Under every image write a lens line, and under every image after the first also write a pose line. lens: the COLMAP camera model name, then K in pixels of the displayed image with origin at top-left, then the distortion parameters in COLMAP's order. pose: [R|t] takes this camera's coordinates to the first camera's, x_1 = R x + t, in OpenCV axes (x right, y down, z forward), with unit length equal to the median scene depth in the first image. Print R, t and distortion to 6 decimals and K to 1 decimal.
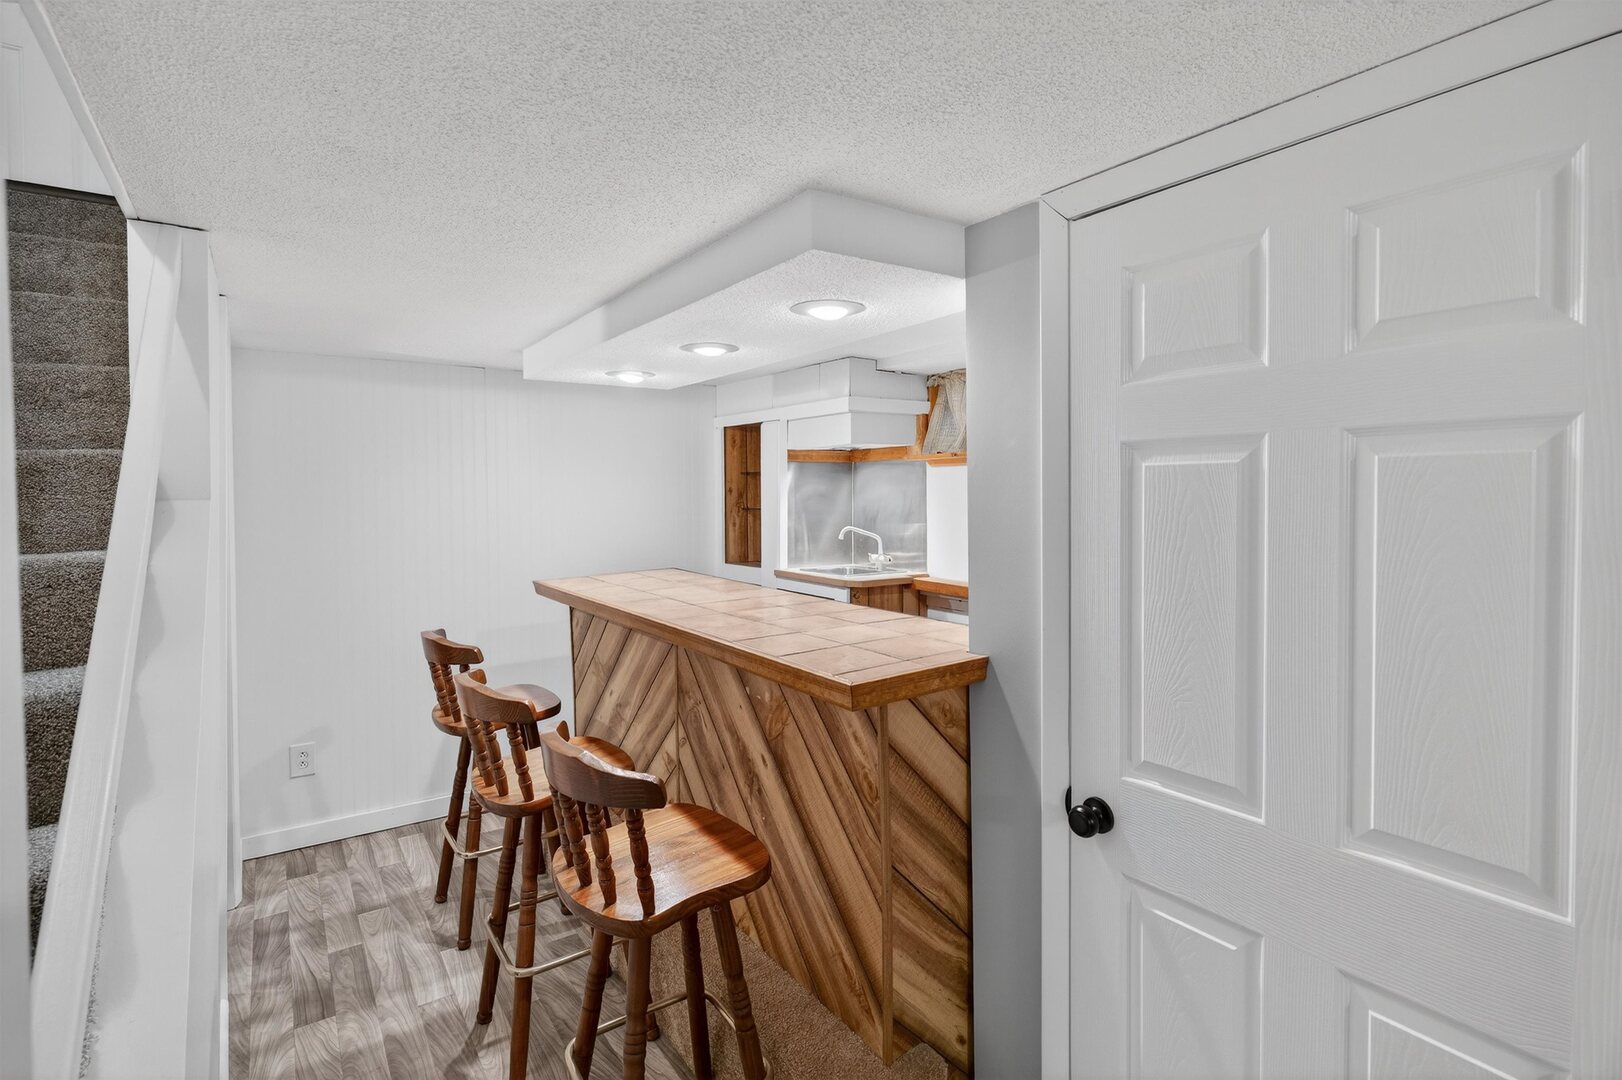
lens RADIAL K [[781.0, 0, 810.4], [0, 781.0, 511.3], [0, 0, 1]] dist [-0.019763, 0.008180]
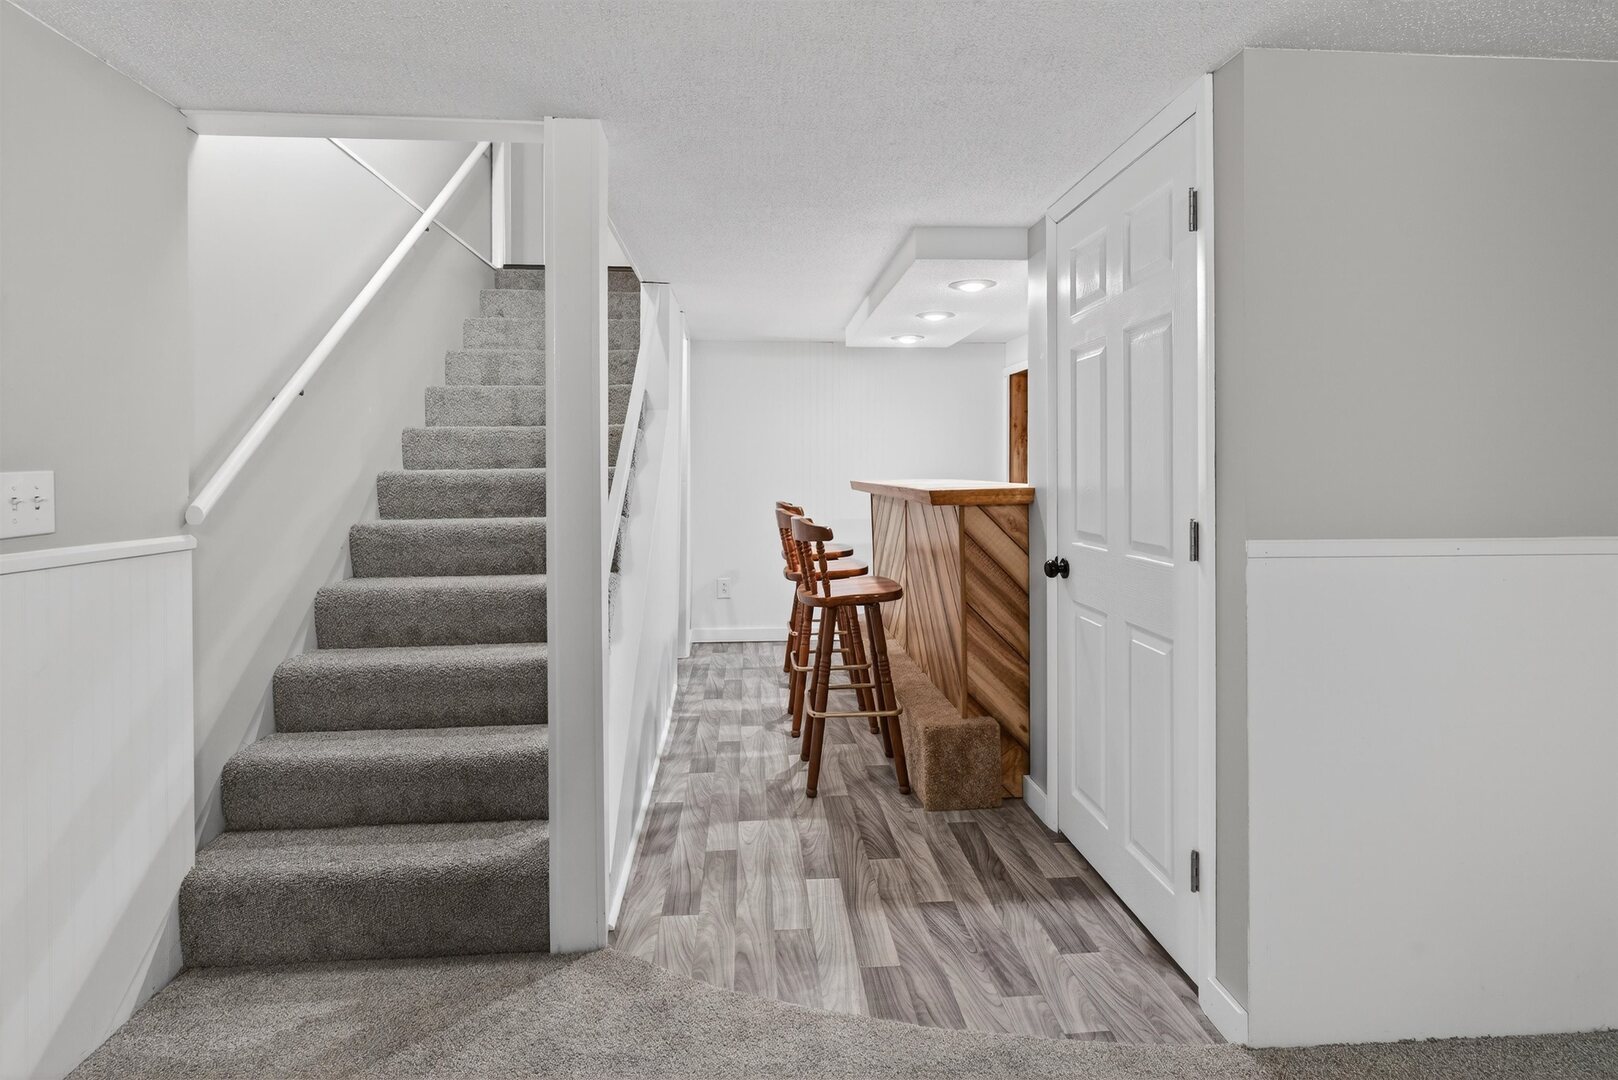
lens RADIAL K [[775.0, 0, 812.0], [0, 775.0, 467.2], [0, 0, 1]] dist [-0.003510, -0.000464]
pose [[0.864969, 0.003739, -0.501811, 0.615336], [-0.015774, 0.999681, -0.019740, 0.175880], [0.501577, 0.024990, 0.864752, -0.621750]]
